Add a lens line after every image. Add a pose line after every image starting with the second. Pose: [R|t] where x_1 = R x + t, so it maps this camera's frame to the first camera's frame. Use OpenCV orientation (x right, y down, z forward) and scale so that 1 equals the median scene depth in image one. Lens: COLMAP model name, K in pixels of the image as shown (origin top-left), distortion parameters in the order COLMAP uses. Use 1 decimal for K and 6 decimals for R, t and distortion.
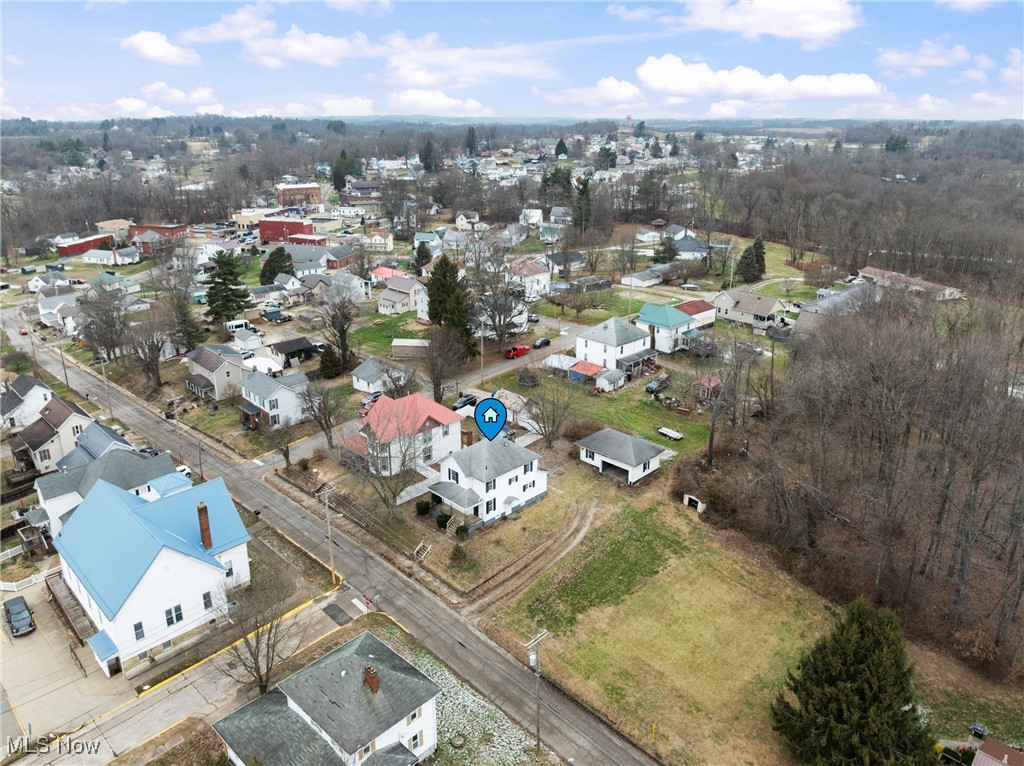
lens RADIAL K [[742.6, 0, 515.4], [0, 742.6, 315.3], [0, 0, 1]] dist [-0.046056, 0.005366]
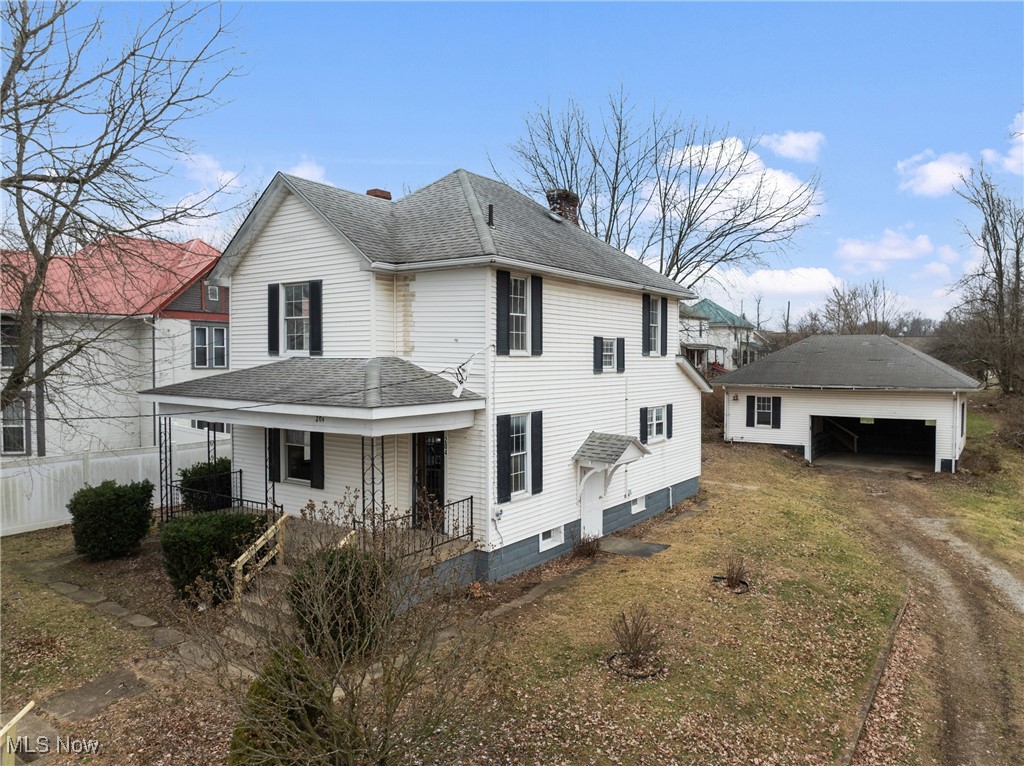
lens RADIAL K [[722.0, 0, 512.0], [0, 722.0, 383.0], [0, 0, 1]] dist [-0.047379, 0.003954]
pose [[0.985922, -0.007374, 0.167045, -0.061670], [0.045911, 0.972569, -0.228041, 0.278041], [-0.160781, 0.232499, 0.959215, 0.840249]]
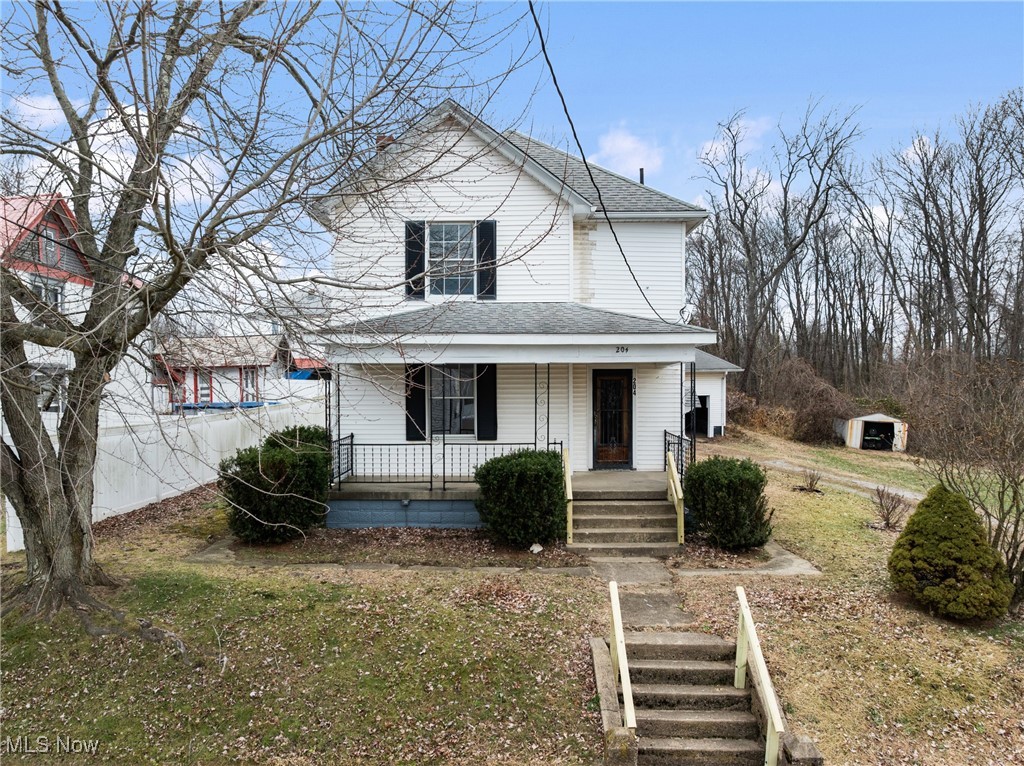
lens RADIAL K [[722.0, 0, 512.0], [0, 722.0, 383.0], [0, 0, 1]] dist [-0.047379, 0.003954]
pose [[0.727739, -0.006793, 0.685820, -0.186445], [0.194968, 0.960746, -0.197369, 0.281598], [-0.657558, 0.277346, 0.700497, 0.898418]]
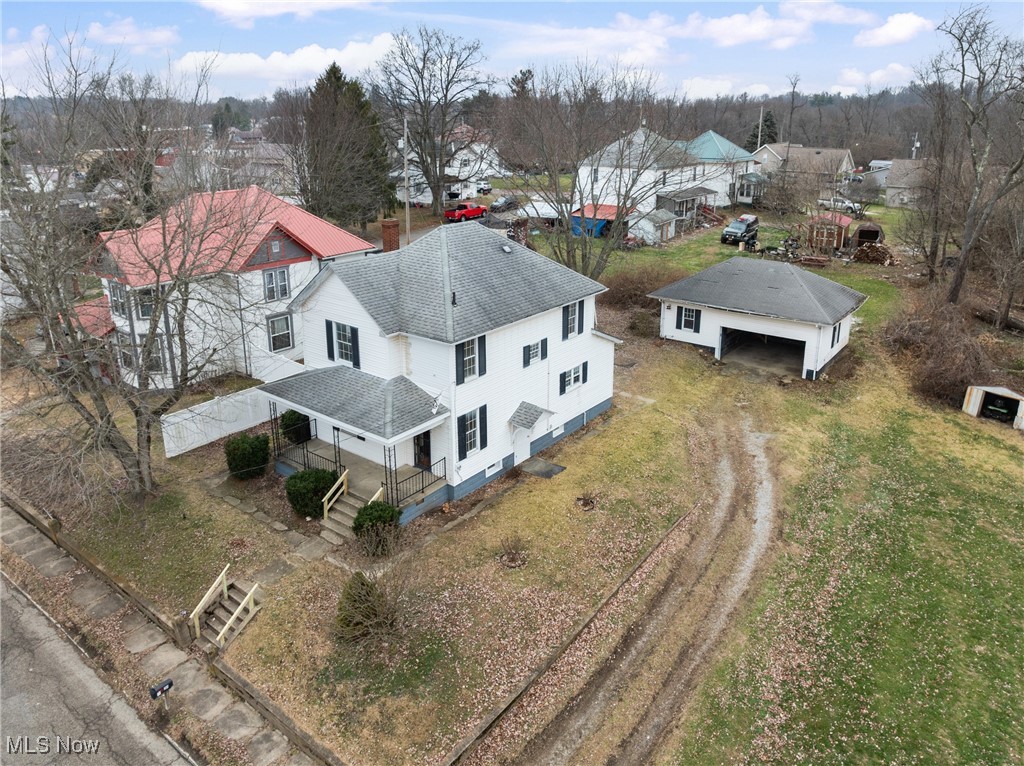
lens RADIAL K [[742.6, 0, 515.4], [0, 742.6, 315.3], [0, 0, 1]] dist [-0.046056, 0.005366]
pose [[0.992331, -0.035169, 0.118501, -0.049562], [0.034786, 0.999381, 0.005300, 0.208960], [-0.118614, -0.001138, 0.992940, 0.699777]]
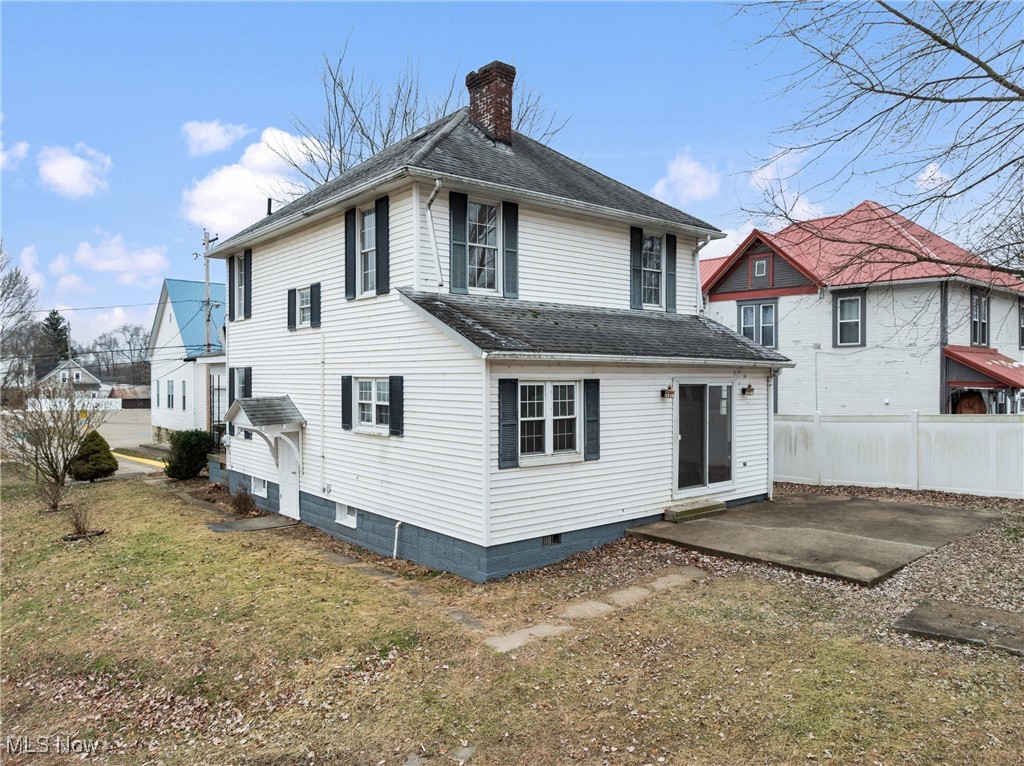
lens RADIAL K [[722.0, 0, 512.0], [0, 722.0, 383.0], [0, 0, 1]] dist [-0.047379, 0.003954]
pose [[-0.100230, 0.007988, -0.994932, 0.155407], [-0.263515, 0.964046, 0.034287, 0.225613], [0.959434, 0.265616, -0.094521, 1.087635]]
